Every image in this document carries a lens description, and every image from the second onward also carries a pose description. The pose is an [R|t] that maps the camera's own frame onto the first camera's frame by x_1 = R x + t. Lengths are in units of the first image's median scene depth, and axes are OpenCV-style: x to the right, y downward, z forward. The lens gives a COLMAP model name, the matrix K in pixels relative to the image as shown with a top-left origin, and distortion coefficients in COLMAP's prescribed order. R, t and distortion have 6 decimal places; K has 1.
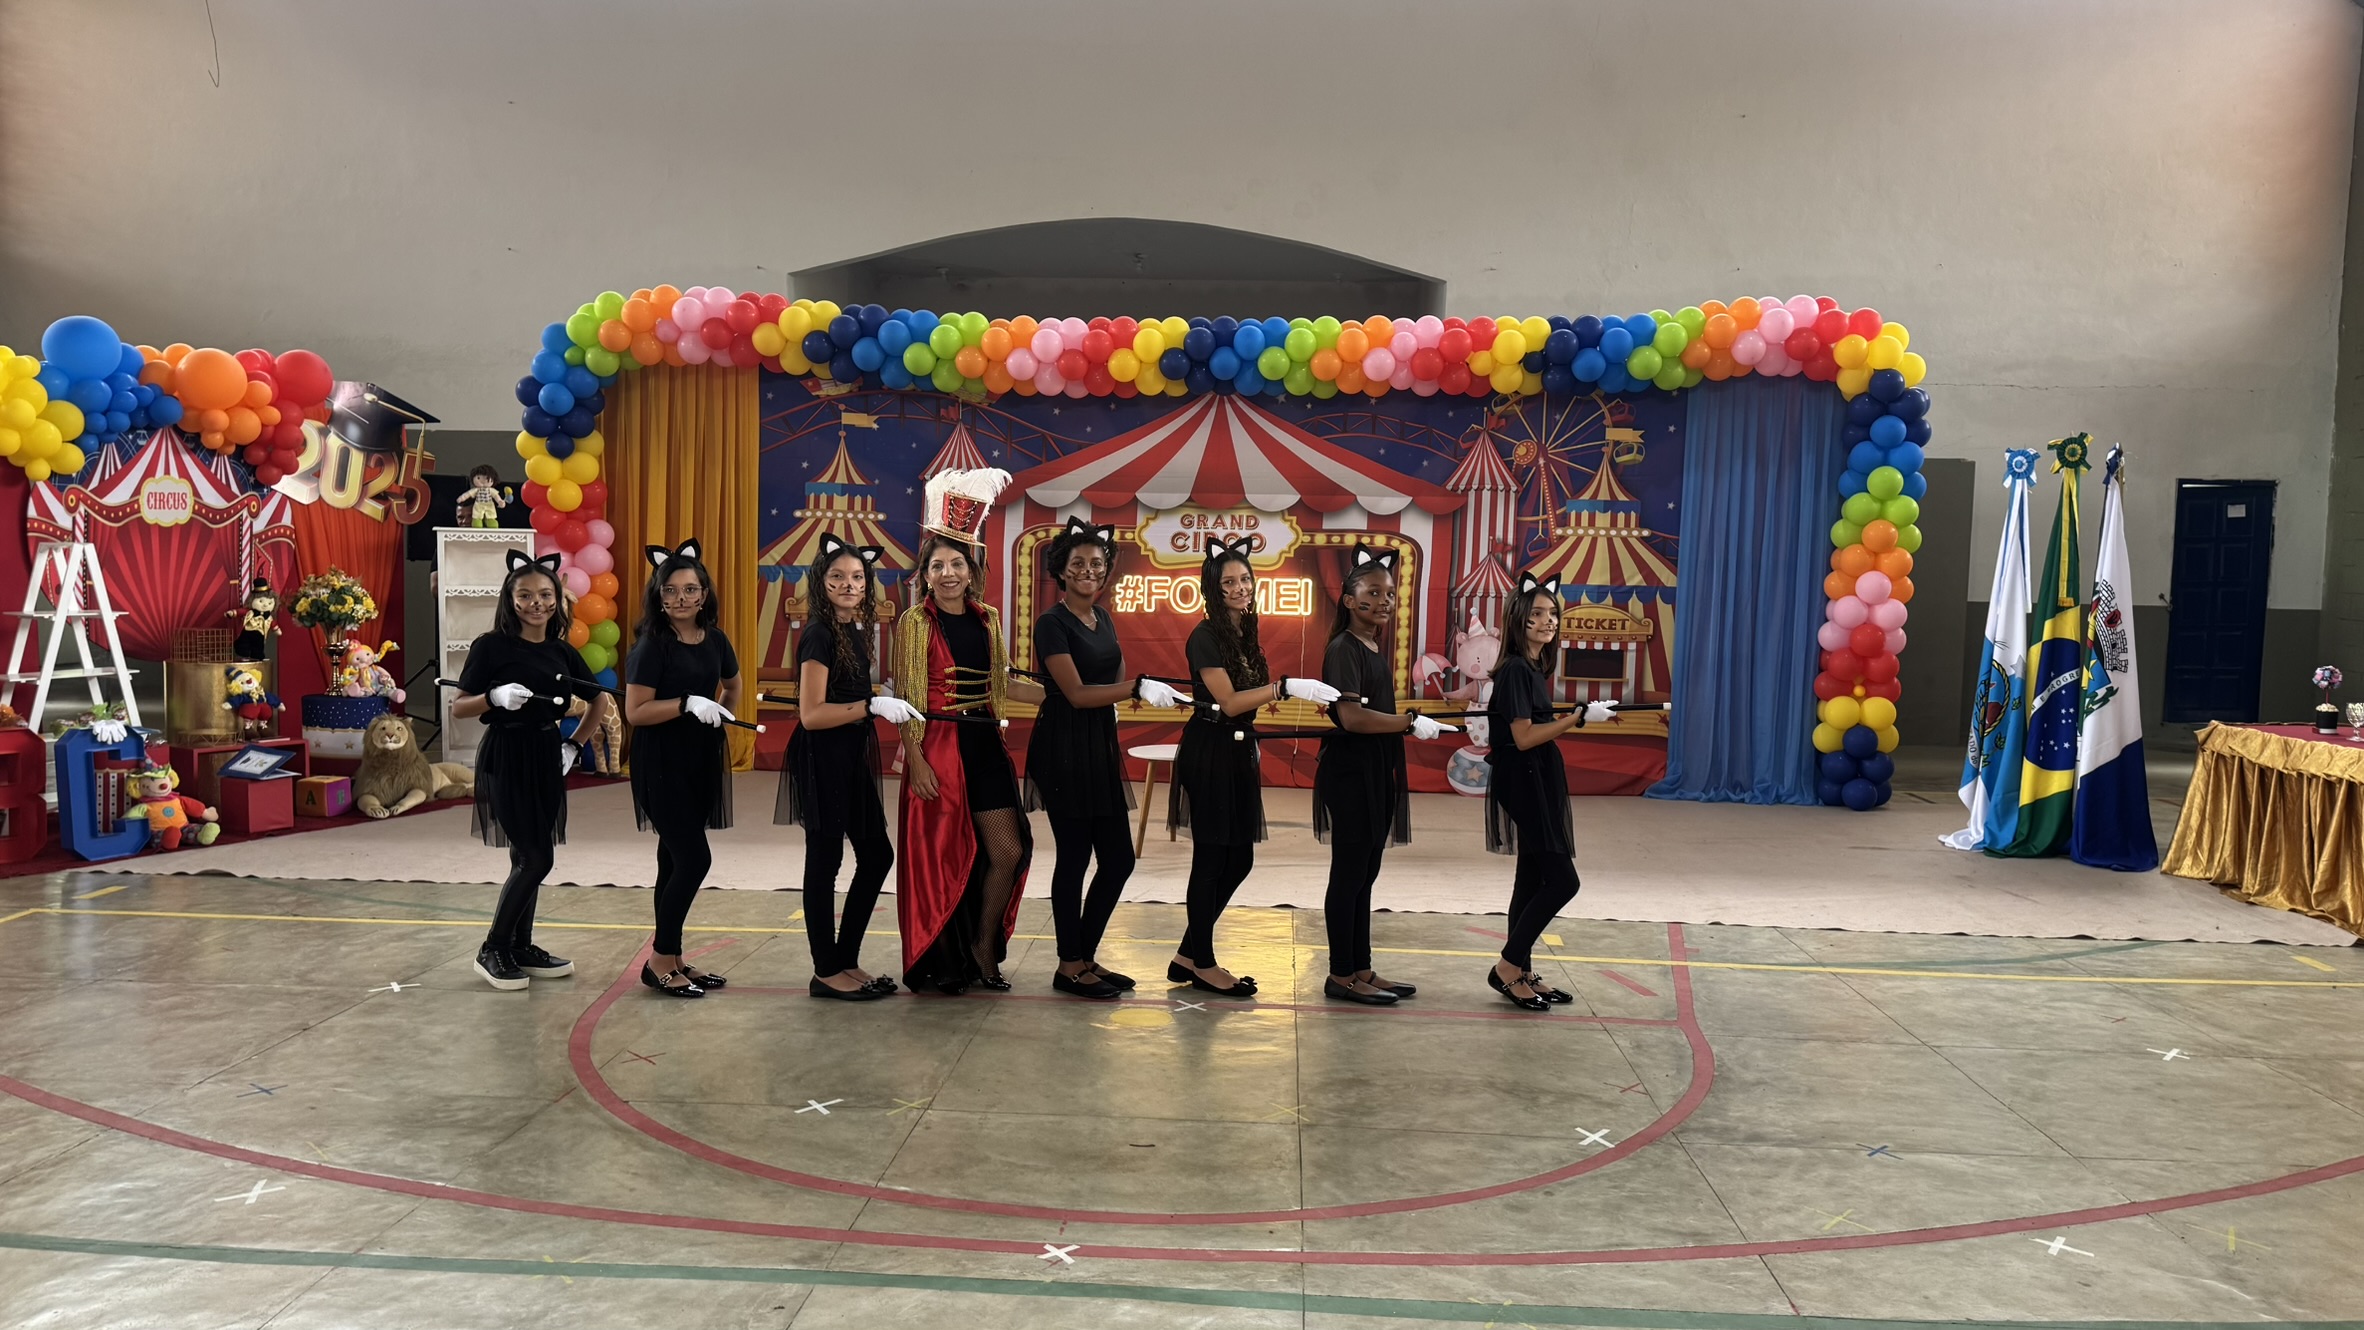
lens RADIAL K [[1670.6, 0, 1195.2], [0, 1670.6, 668.7], [0, 0, 1]] dist [0.183546, -0.352846]
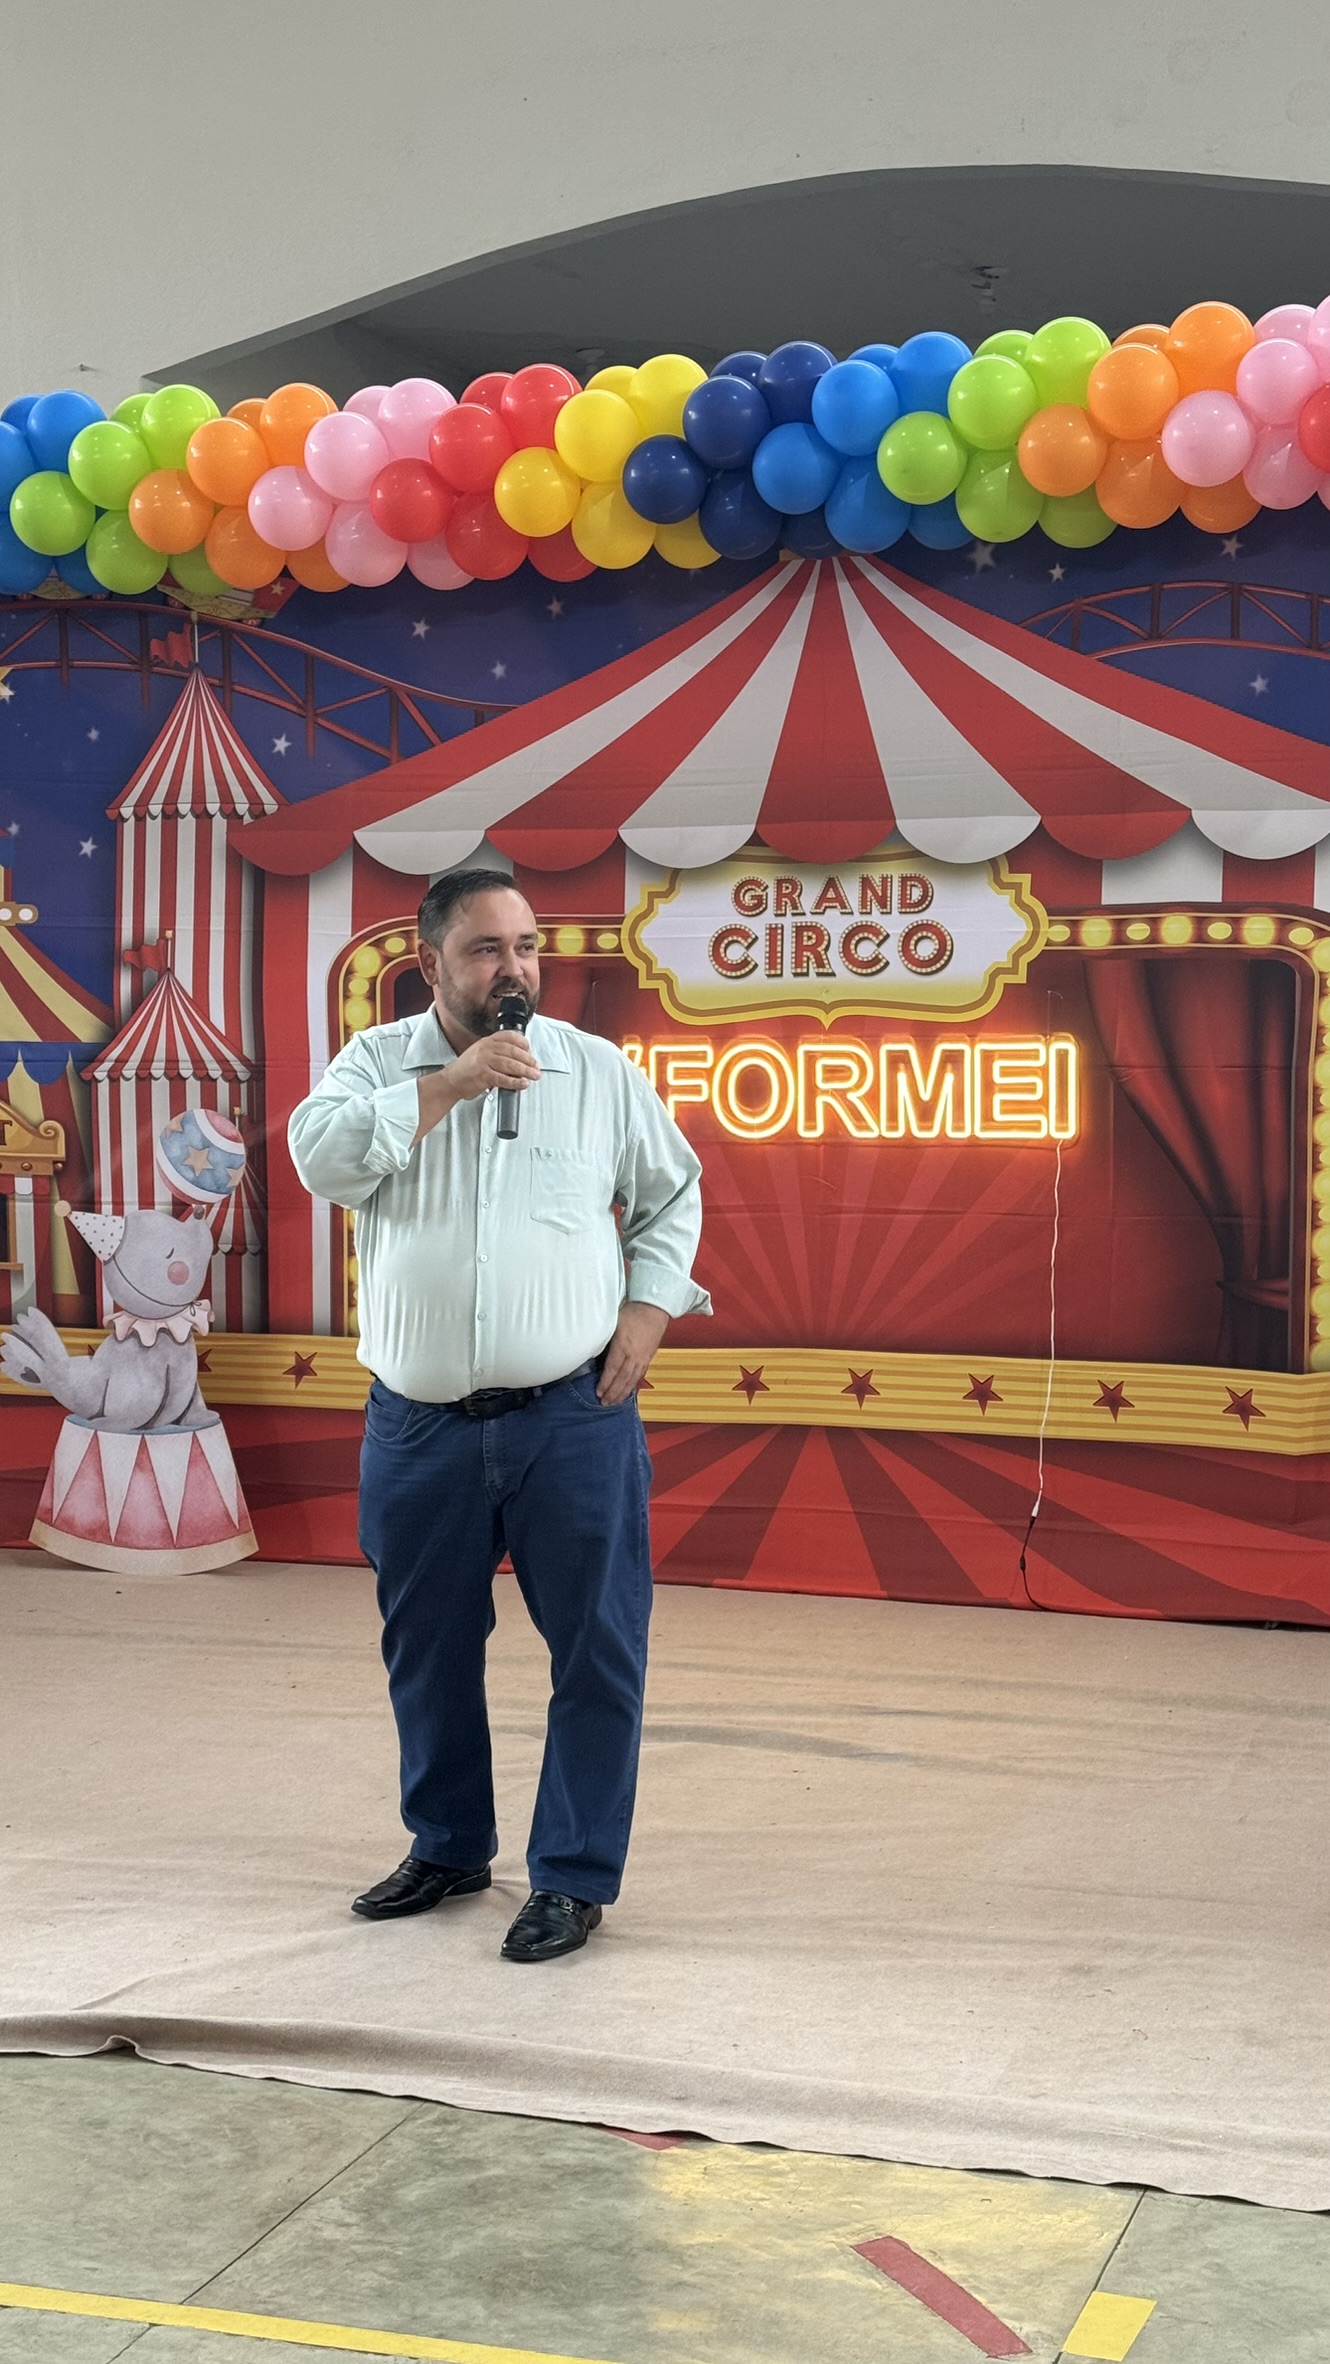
lens RADIAL K [[3298.2, 0, 665.0], [0, 3298.2, 1182.0], [0, 0, 1]] dist [0.143055, 0.008327]
pose [[0.960852, -0.012839, -0.276764, 0.189220], [0.009858, 0.999877, -0.012161, -0.015126], [0.276887, 0.008957, 0.960861, 0.284244]]
